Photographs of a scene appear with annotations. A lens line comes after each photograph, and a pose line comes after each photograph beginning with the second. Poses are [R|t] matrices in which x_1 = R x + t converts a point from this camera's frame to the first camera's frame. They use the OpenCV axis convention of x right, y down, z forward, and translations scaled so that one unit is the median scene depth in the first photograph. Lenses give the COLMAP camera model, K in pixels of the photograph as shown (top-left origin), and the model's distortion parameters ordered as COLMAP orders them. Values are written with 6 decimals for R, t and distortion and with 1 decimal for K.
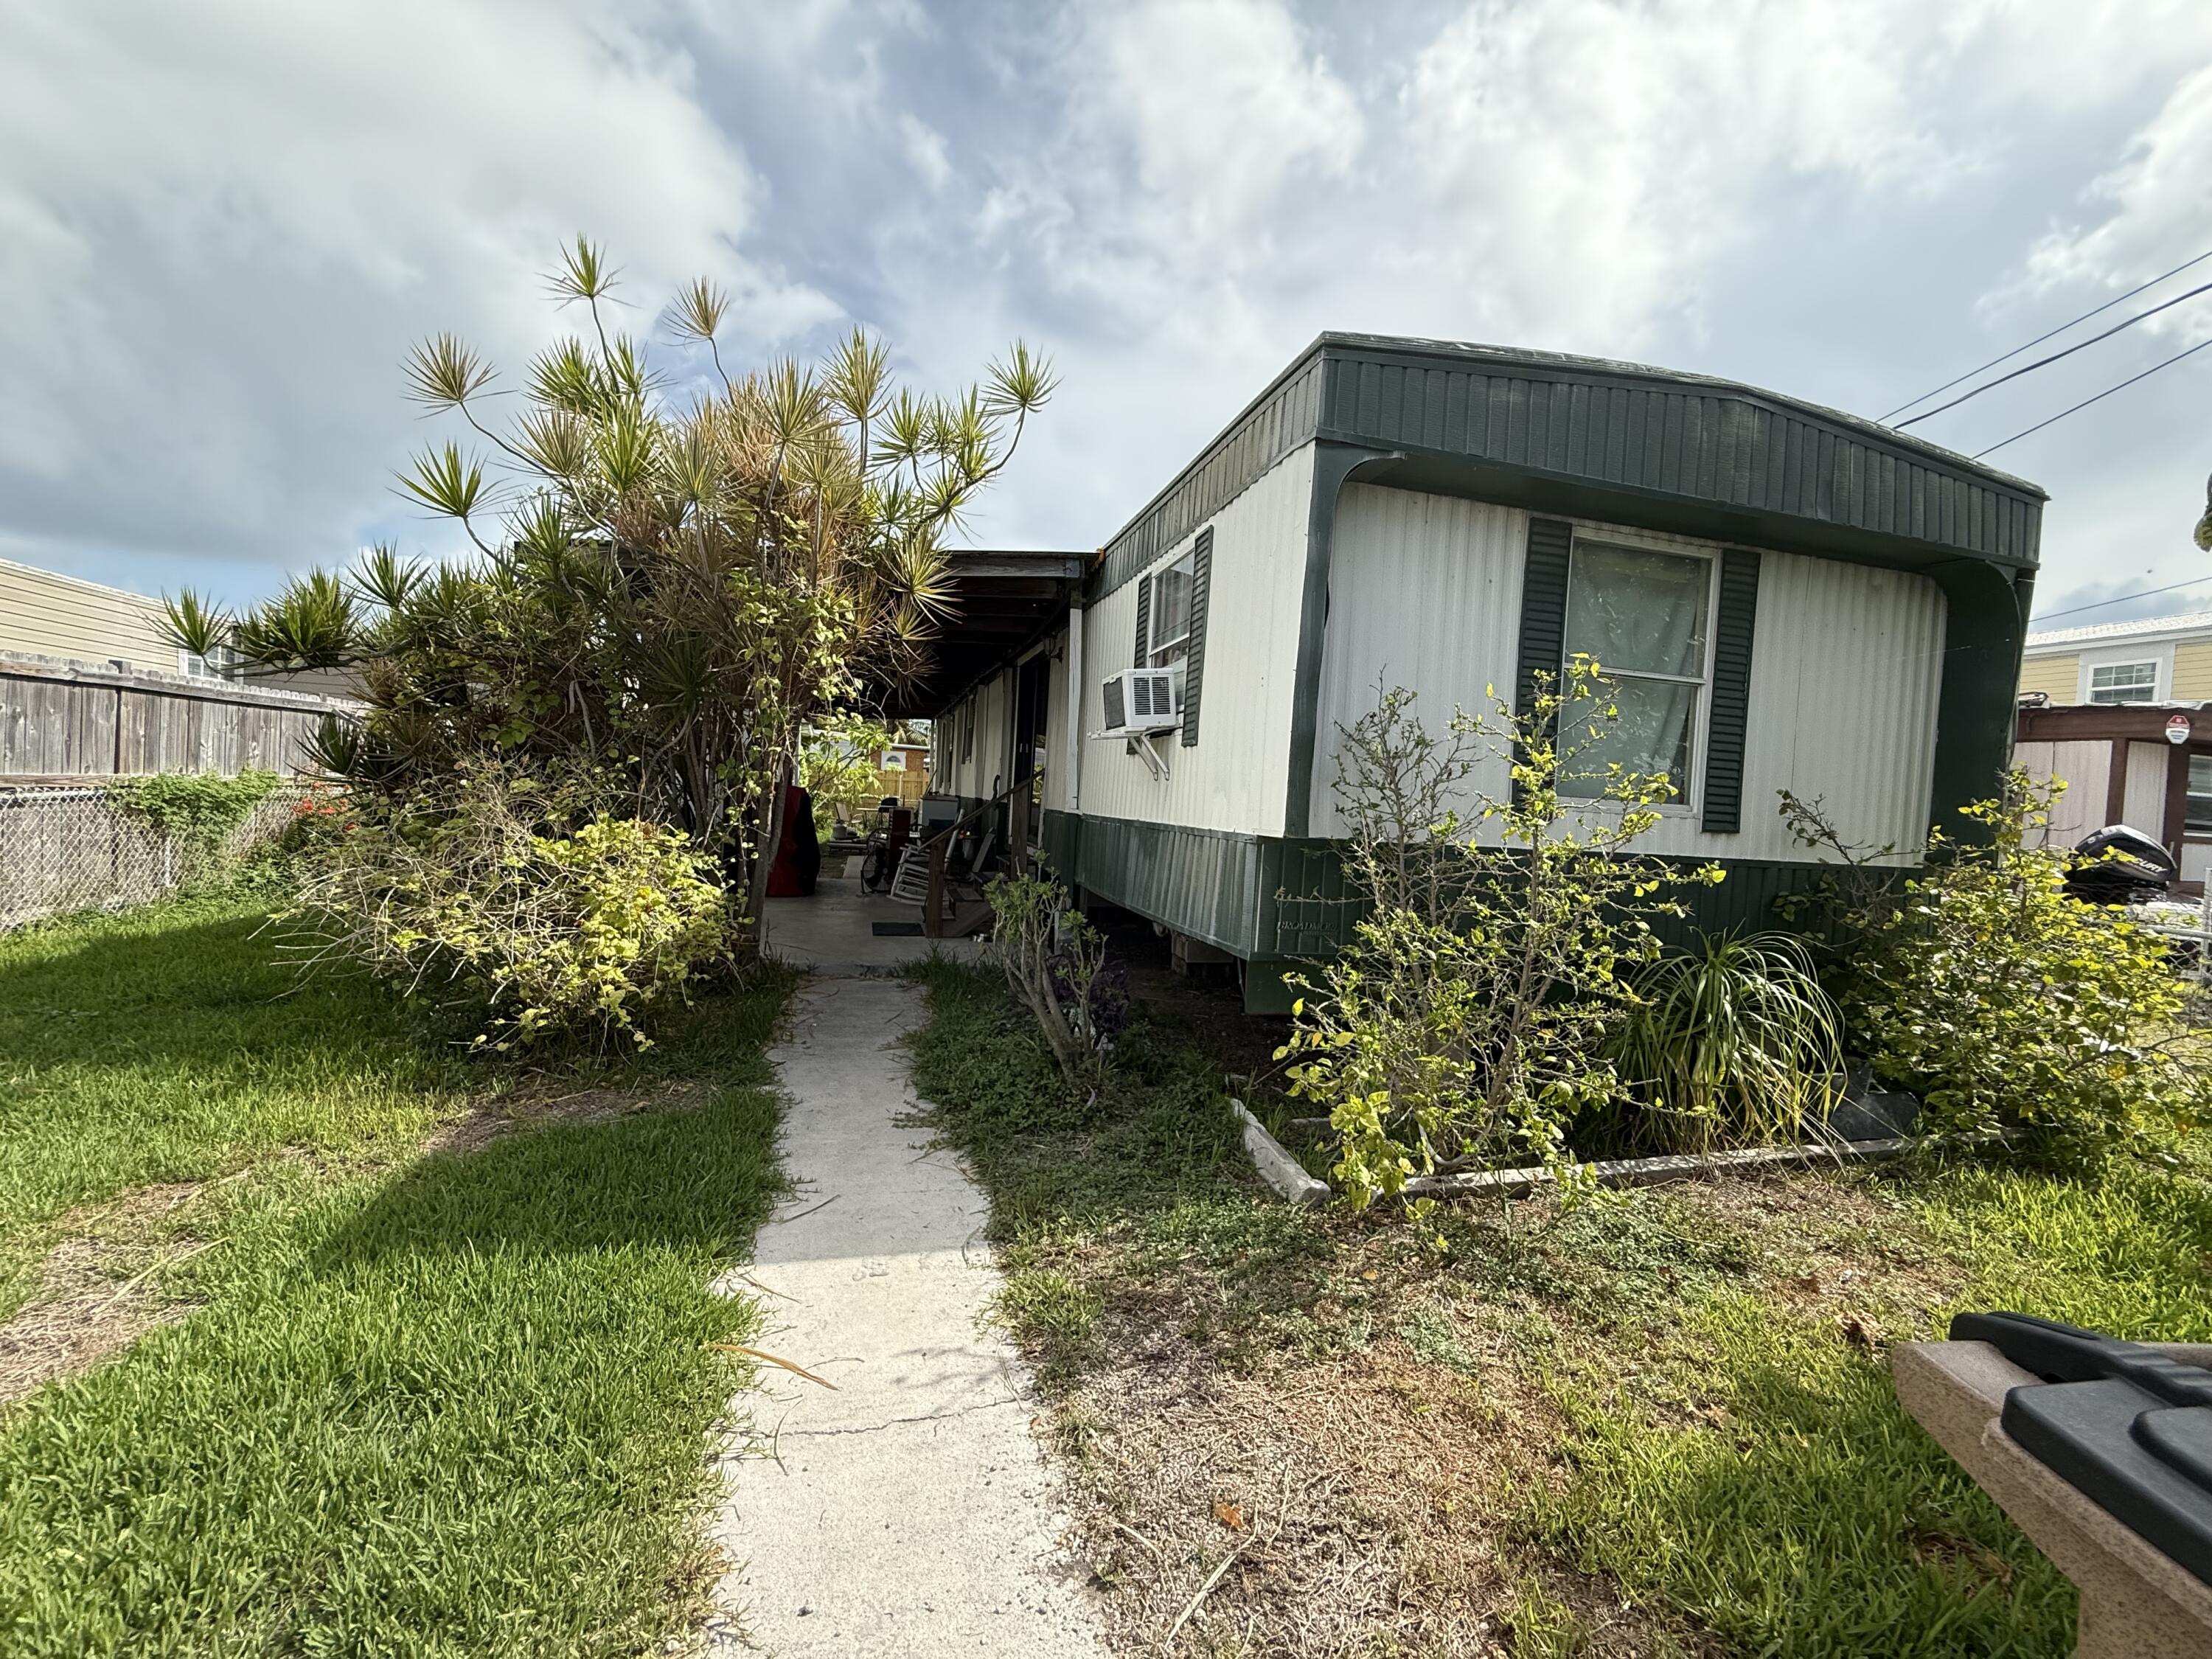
lens RADIAL K [[879.5, 0, 1101.6], [0, 879.5, 828.1], [0, 0, 1]] dist [0.000957, -0.000400]
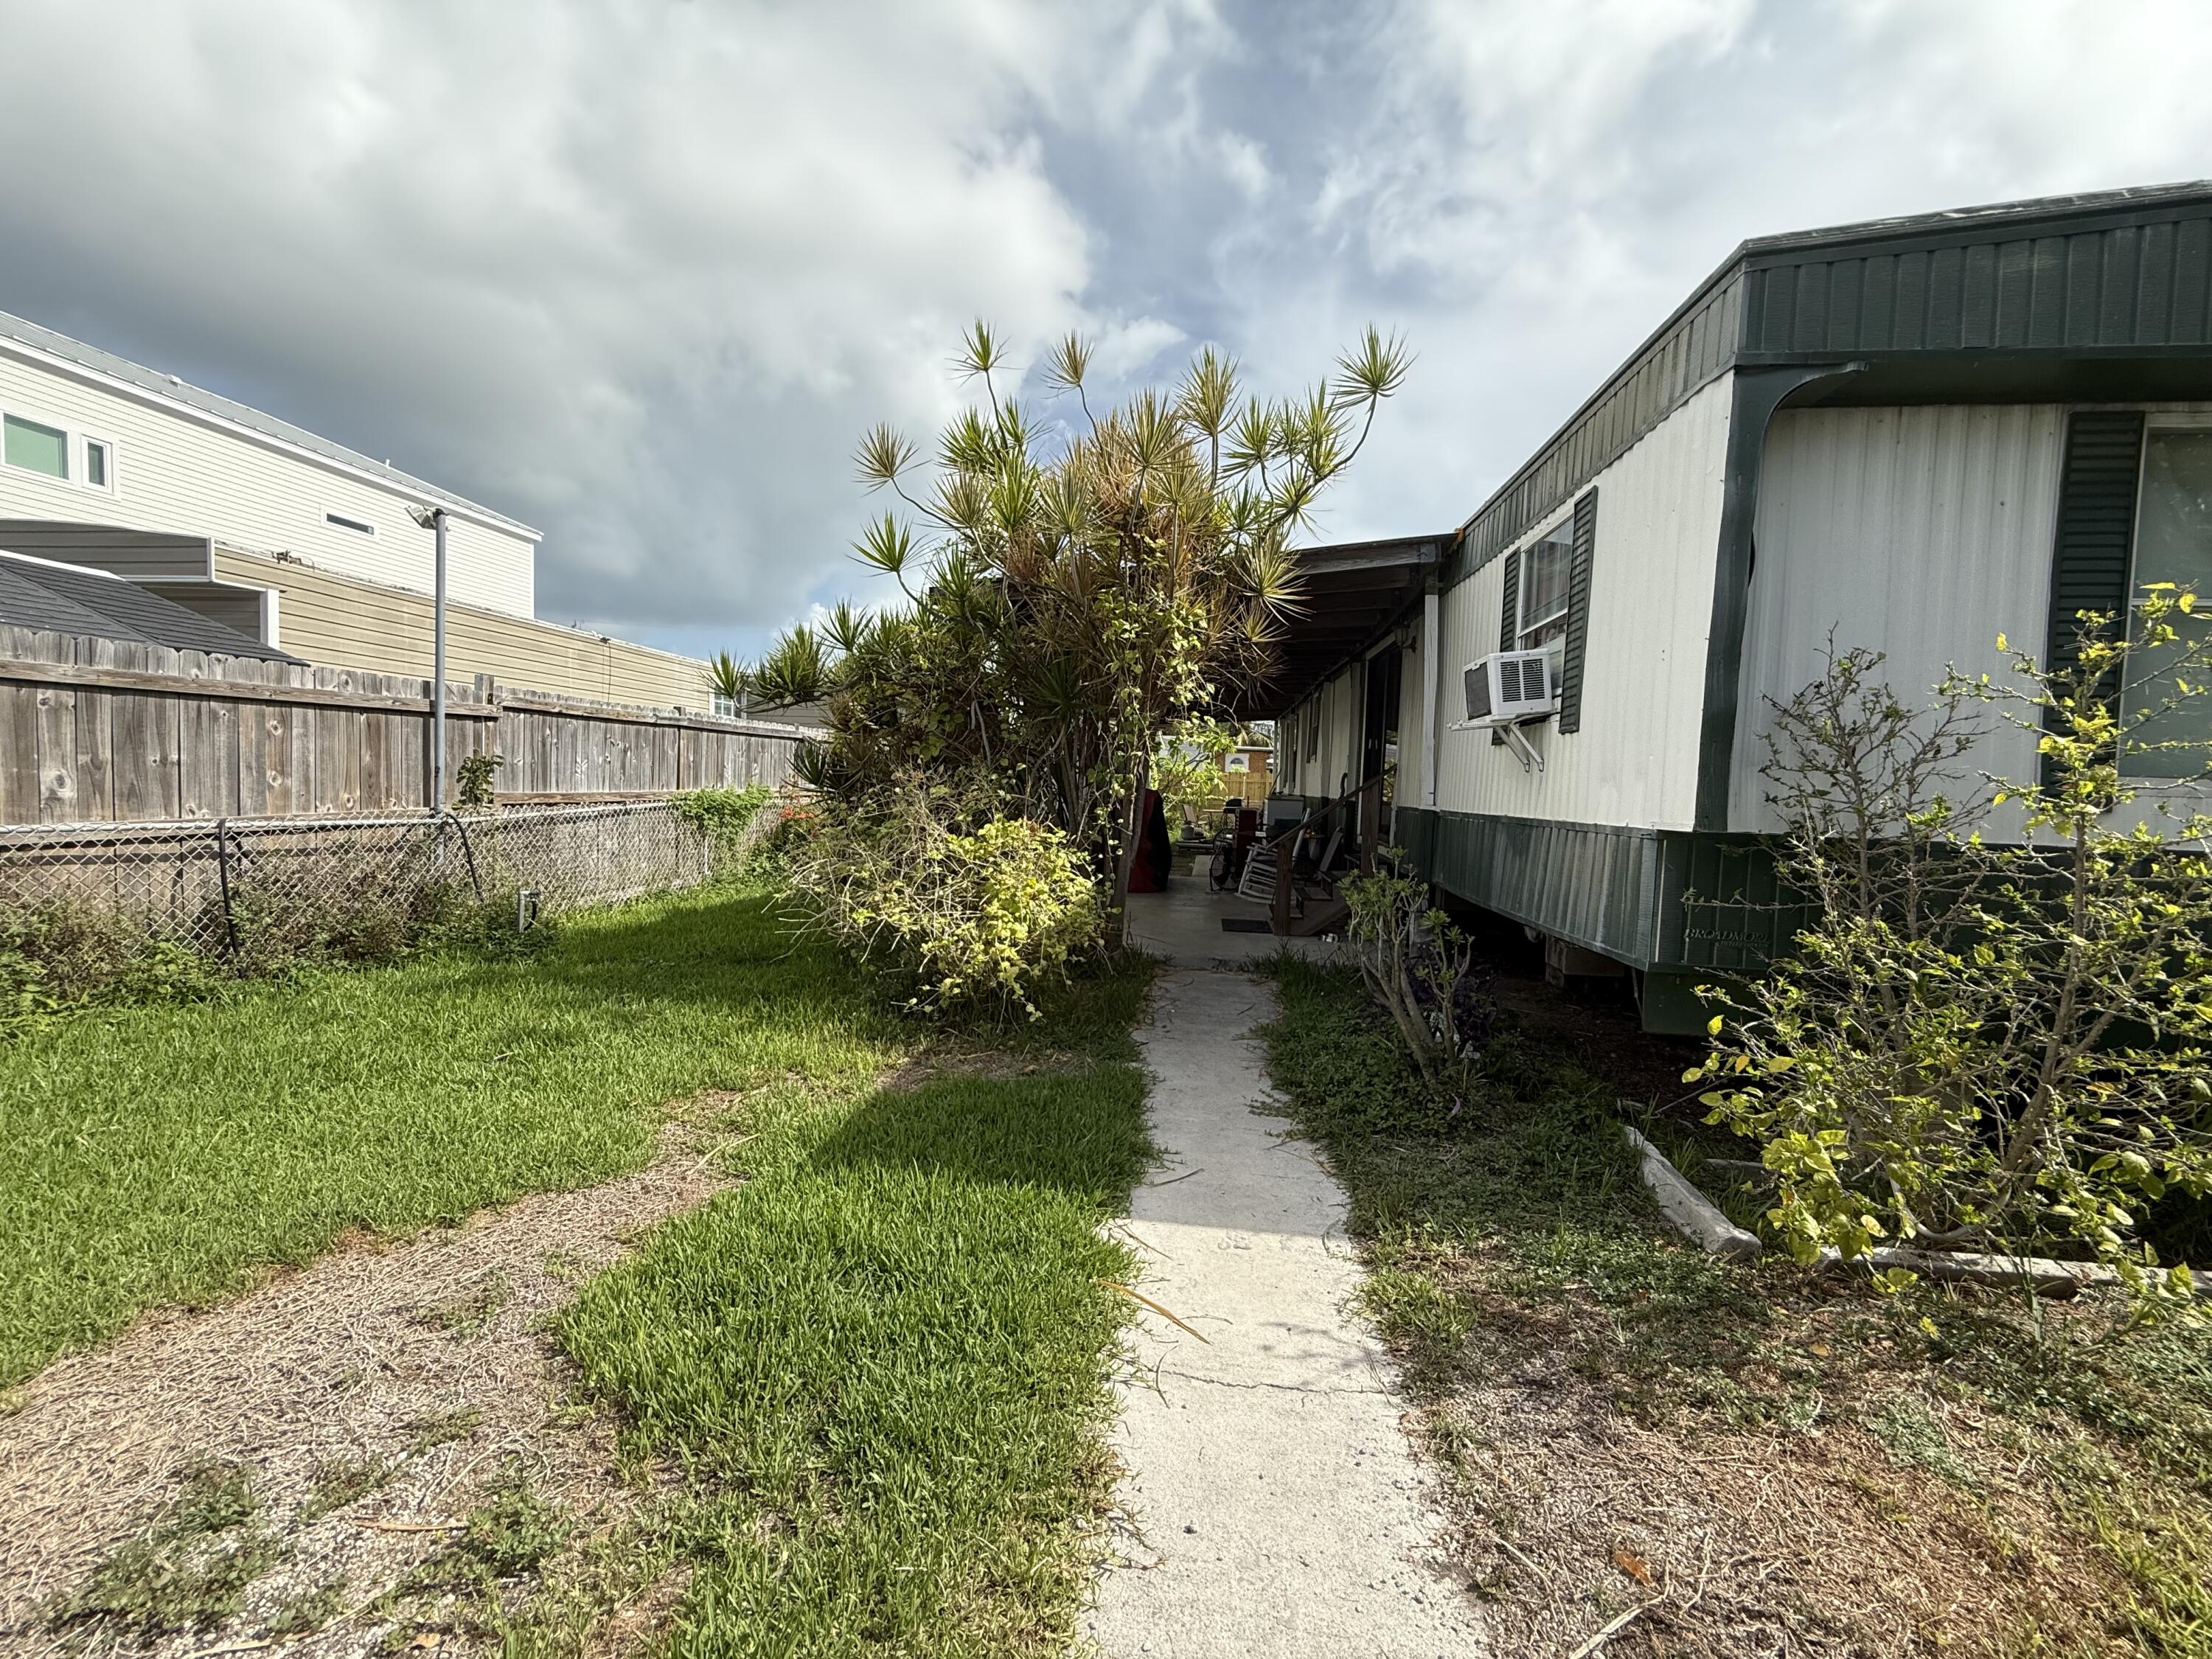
lens RADIAL K [[879.5, 0, 1101.6], [0, 879.5, 828.1], [0, 0, 1]] dist [0.000957, -0.000400]
pose [[0.927307, -0.005062, -0.374266, -0.010076], [0.004454, 0.999987, -0.002490, 0.006492], [0.374274, 0.000642, 0.927318, -0.026786]]
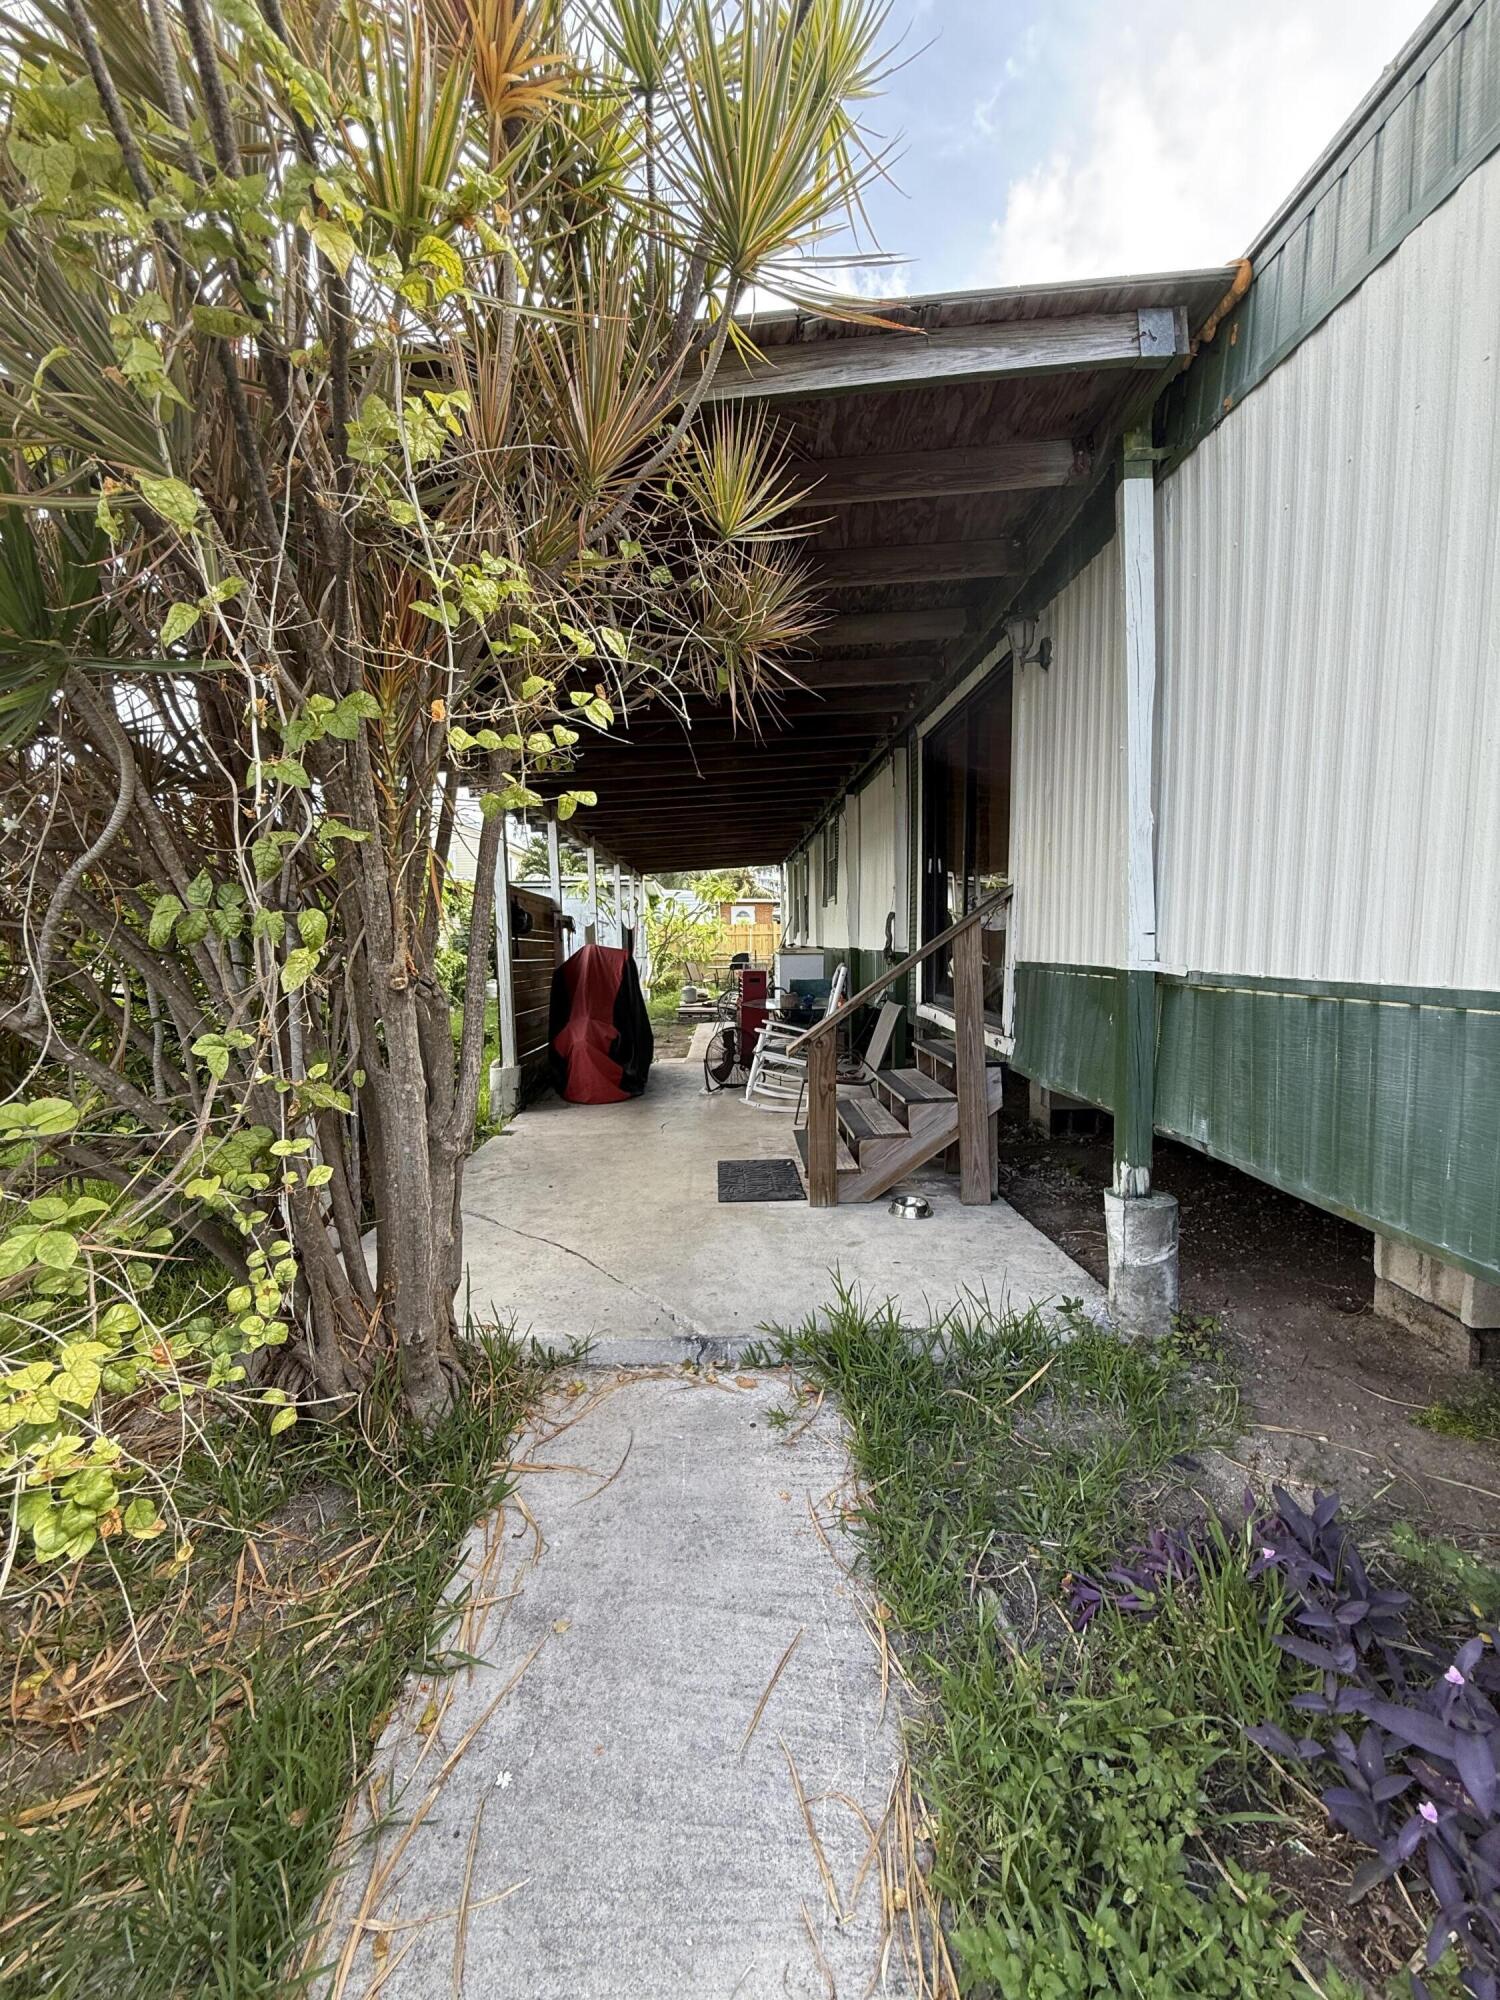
lens RADIAL K [[795.2, 0, 751.4], [0, 795.2, 996.4], [0, 0, 1]] dist [0.000957, -0.000400]
pose [[0.972712, -0.050243, -0.226511, -0.252183], [0.056770, 0.998136, 0.022391, -0.045275], [0.224964, -0.034639, 0.973751, 1.106116]]
